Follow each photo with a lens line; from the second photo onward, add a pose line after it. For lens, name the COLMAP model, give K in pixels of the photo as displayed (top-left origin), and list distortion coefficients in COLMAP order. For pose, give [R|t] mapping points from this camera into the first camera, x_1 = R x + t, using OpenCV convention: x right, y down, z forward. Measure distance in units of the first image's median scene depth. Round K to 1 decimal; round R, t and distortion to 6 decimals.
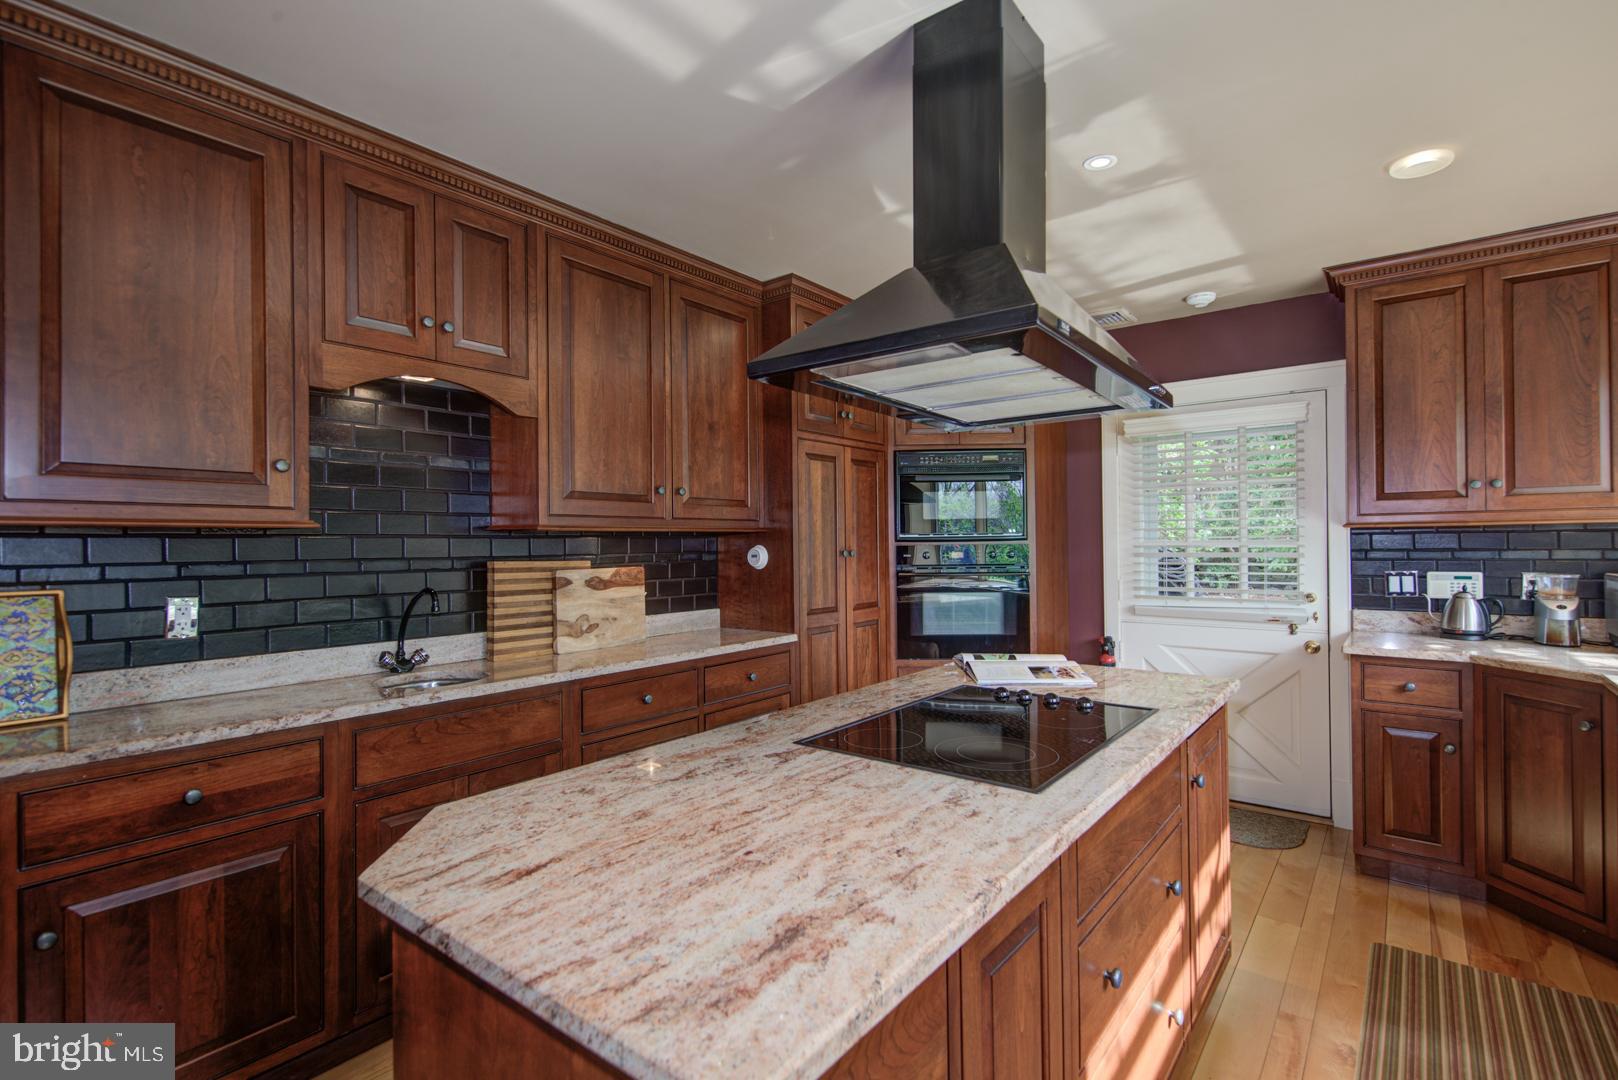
lens RADIAL K [[738.6, 0, 804.0], [0, 738.6, 545.1], [0, 0, 1]] dist [0.011795, -0.004001]
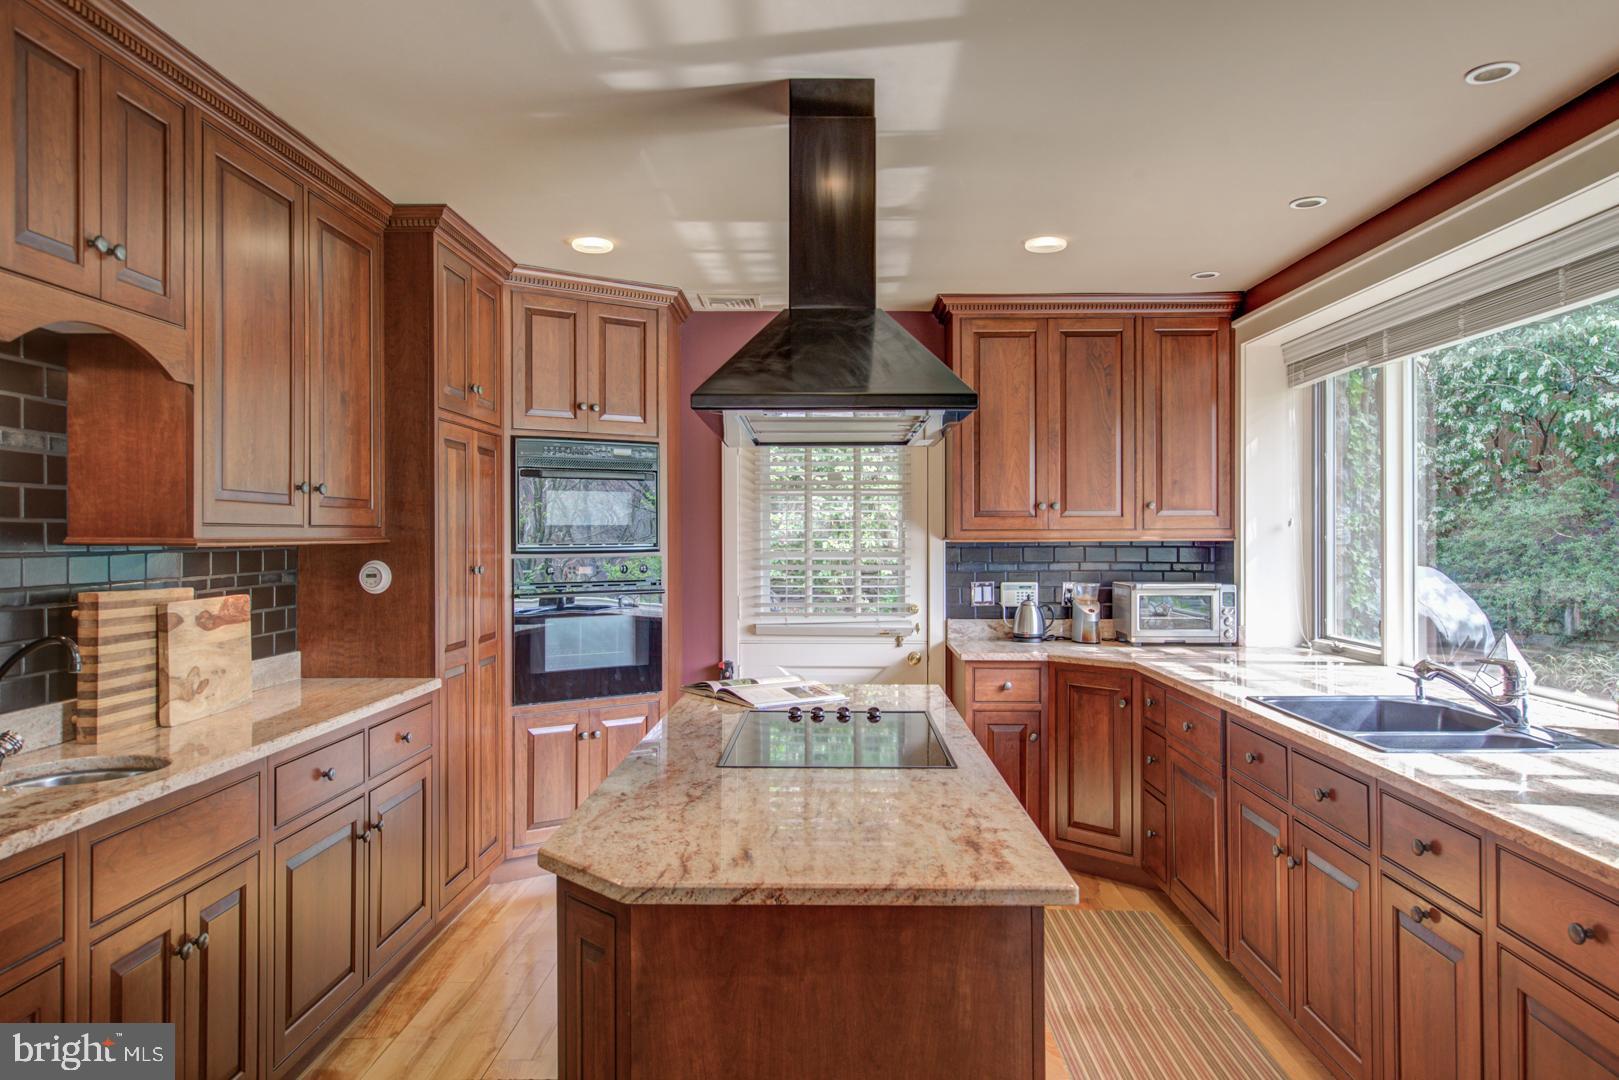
lens RADIAL K [[1148.6, 0, 812.1], [0, 1148.6, 536.0], [0, 0, 1]] dist [0.012337, -0.001788]
pose [[0.785563, 0.009174, 0.618713, -0.492580], [-0.007164, 0.999958, -0.005731, -0.023840], [-0.618740, 0.000070, 0.785596, -0.180961]]
